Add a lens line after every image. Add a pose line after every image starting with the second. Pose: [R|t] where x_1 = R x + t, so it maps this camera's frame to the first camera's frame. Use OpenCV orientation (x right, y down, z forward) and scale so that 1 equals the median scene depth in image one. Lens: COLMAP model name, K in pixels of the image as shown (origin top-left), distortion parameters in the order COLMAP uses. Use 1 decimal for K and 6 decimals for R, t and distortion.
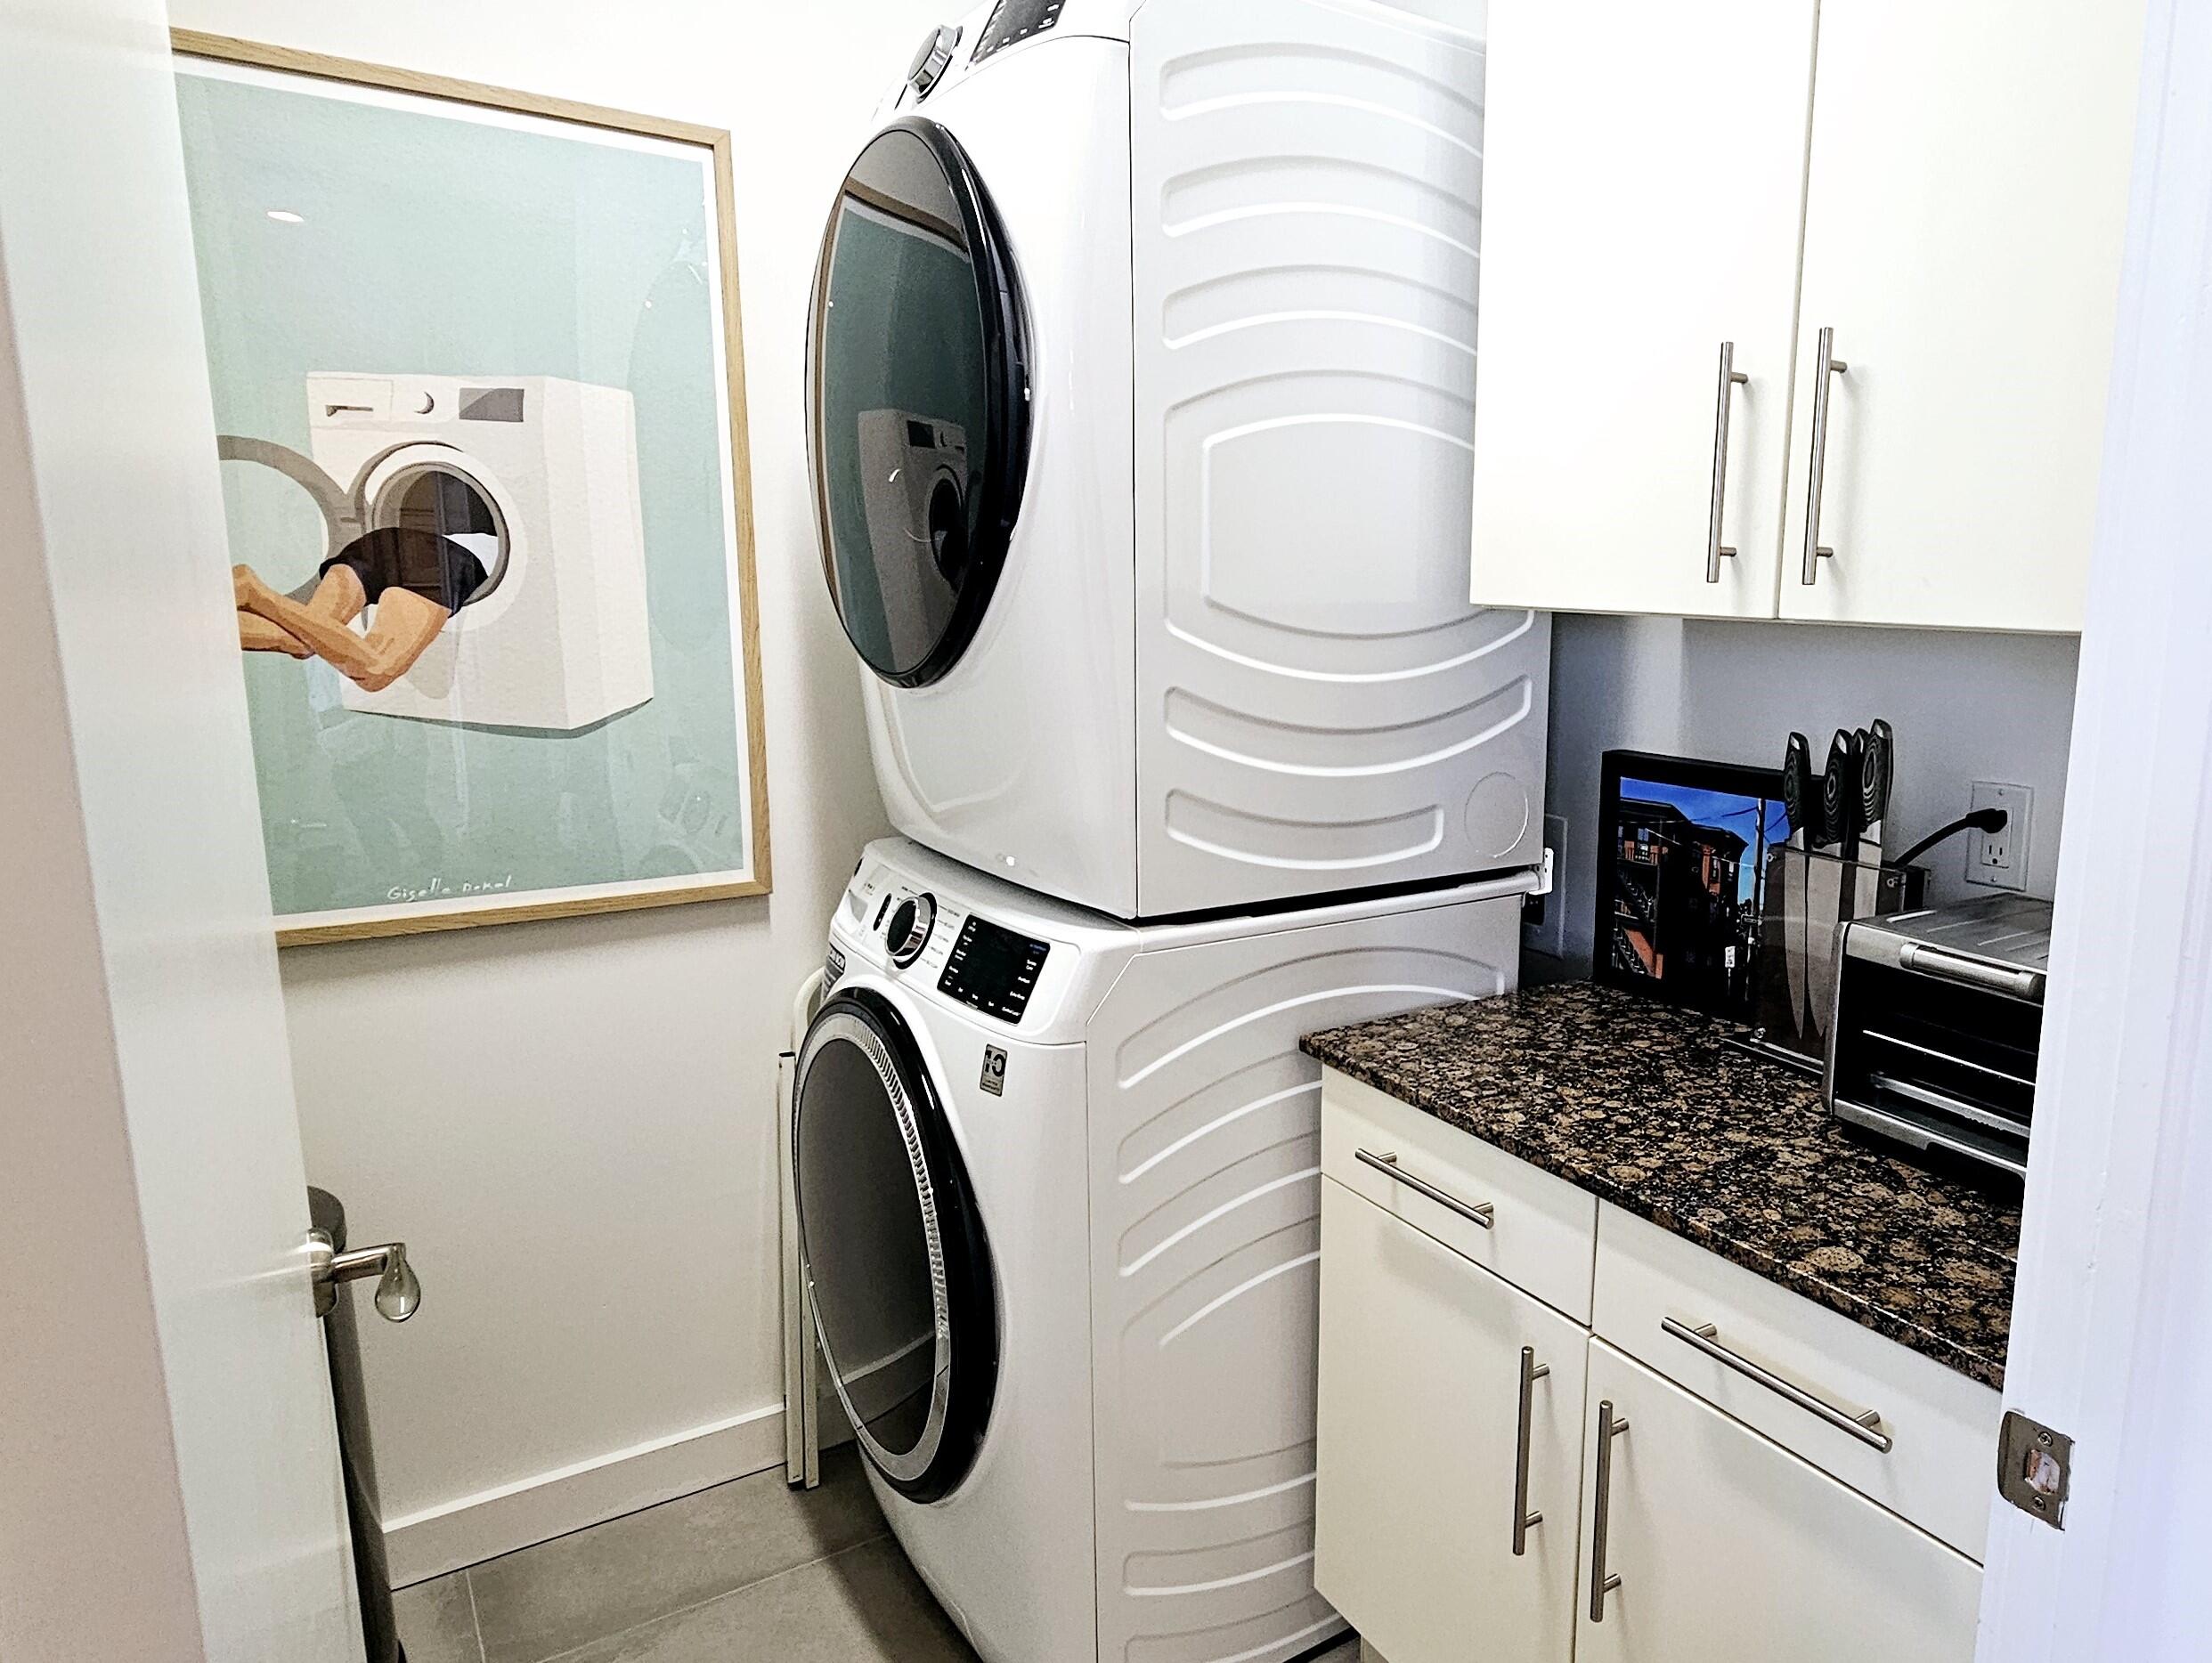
lens RADIAL K [[1084.6, 0, 1108.7], [0, 1084.6, 799.1], [0, 0, 1]] dist [0.002201, 0.000087]
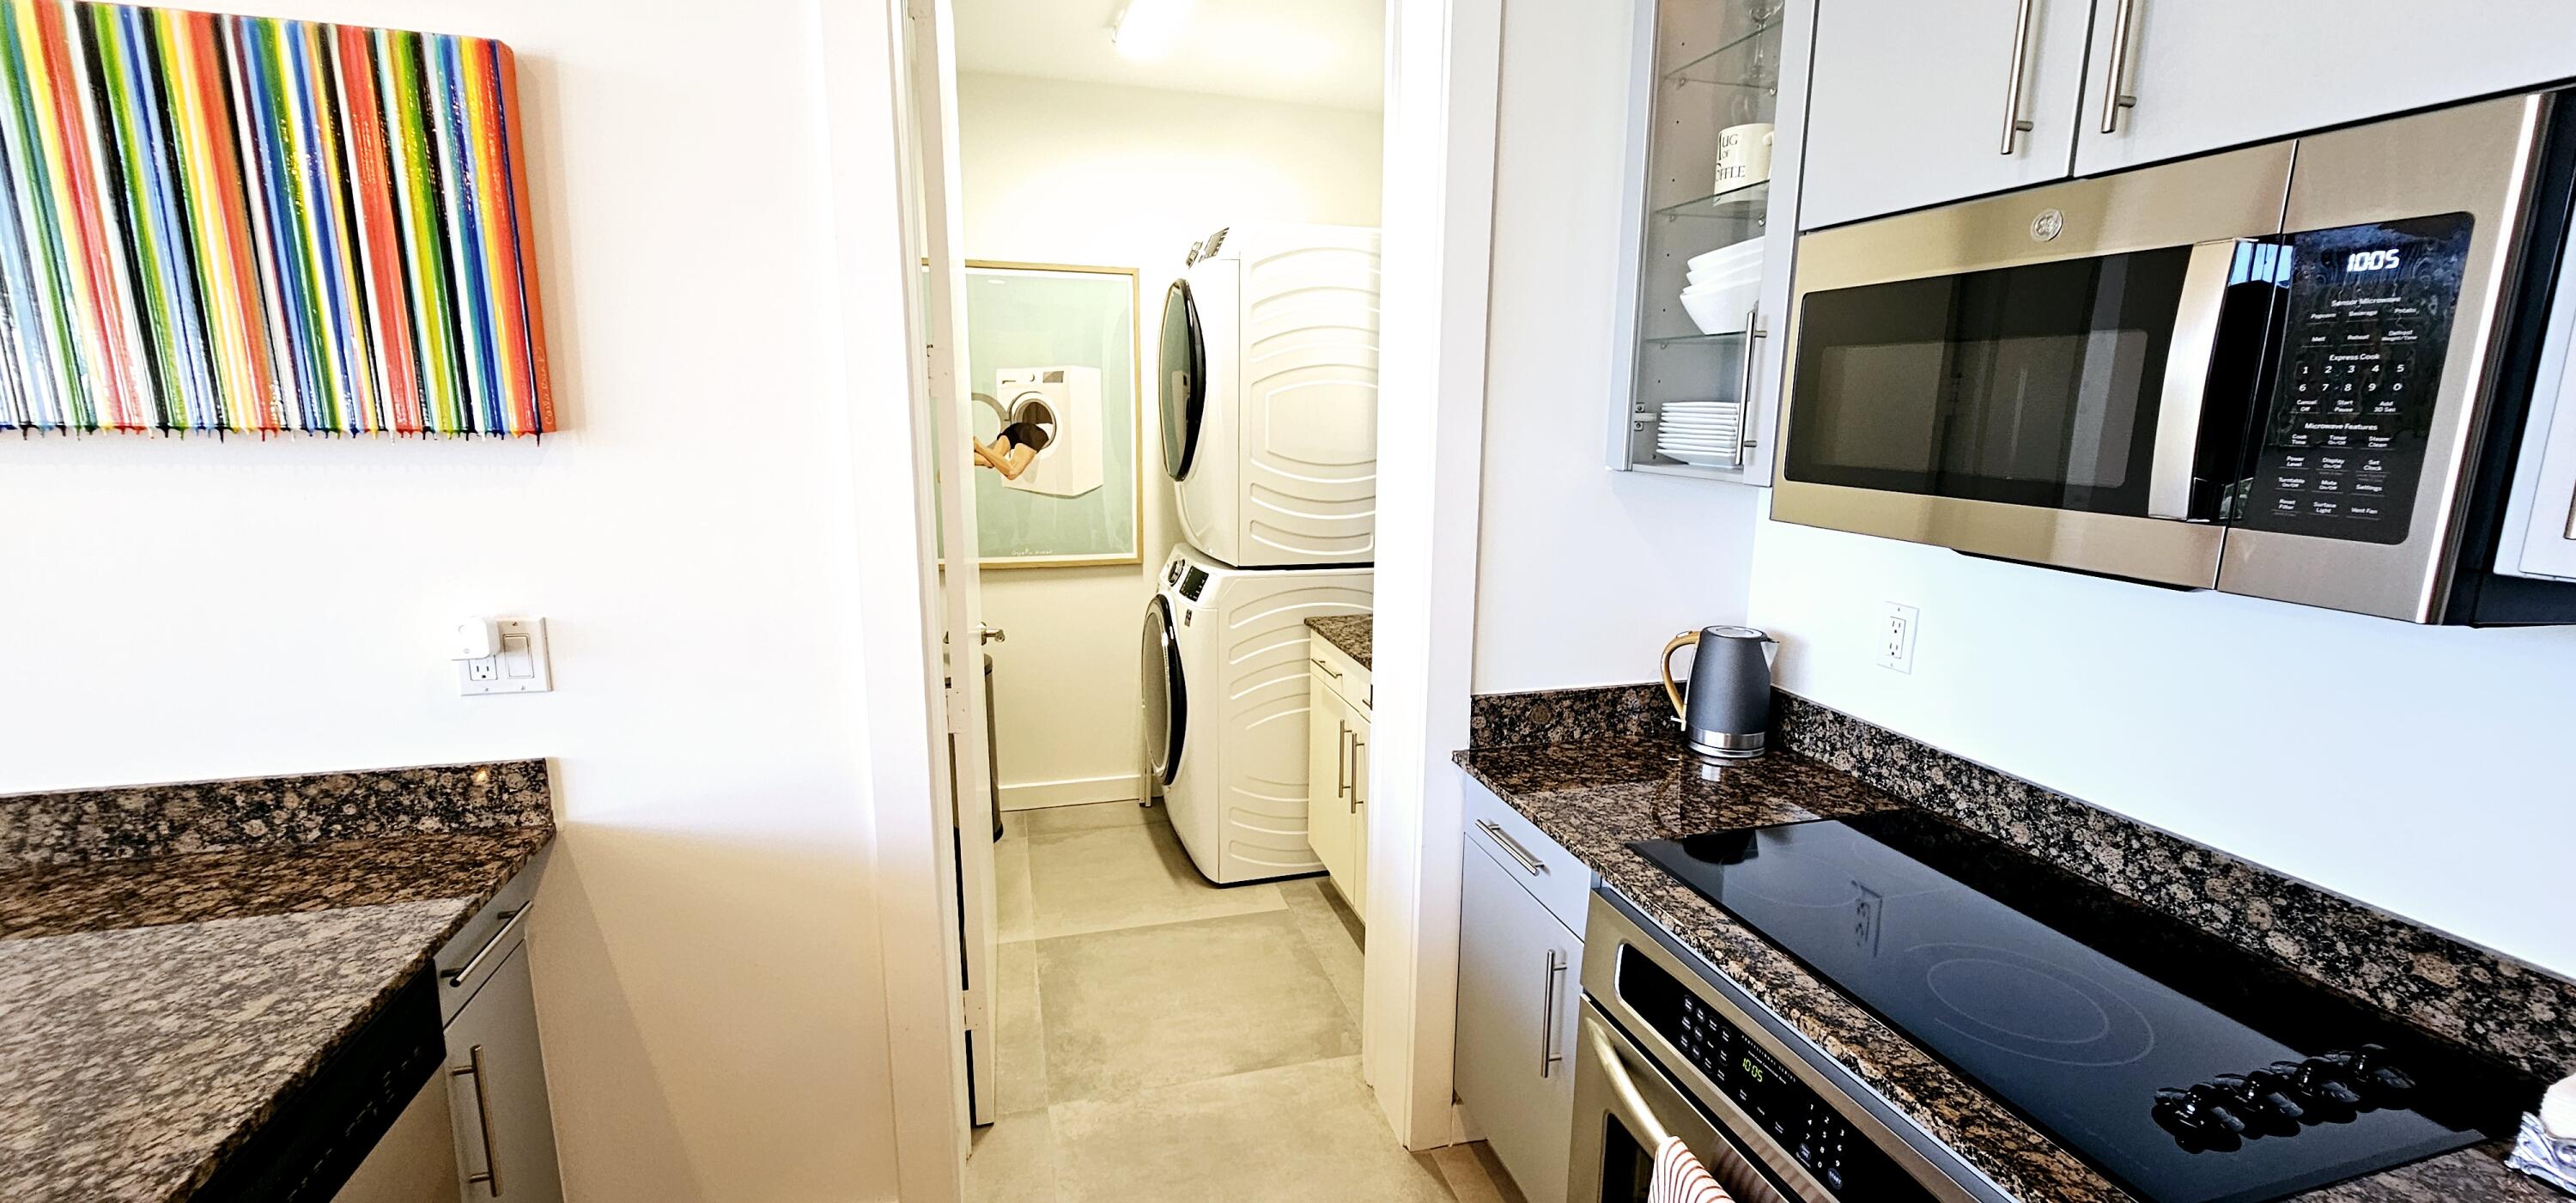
lens RADIAL K [[1060.0, 0, 1302.4], [0, 1060.0, 602.0], [0, 0, 1]] dist [-0.002182, -0.000417]
pose [[0.937491, 0.056341, -0.343417, 1.031016], [-0.055295, 0.998387, 0.012848, 0.145612], [0.343587, 0.006944, 0.939095, -1.371478]]
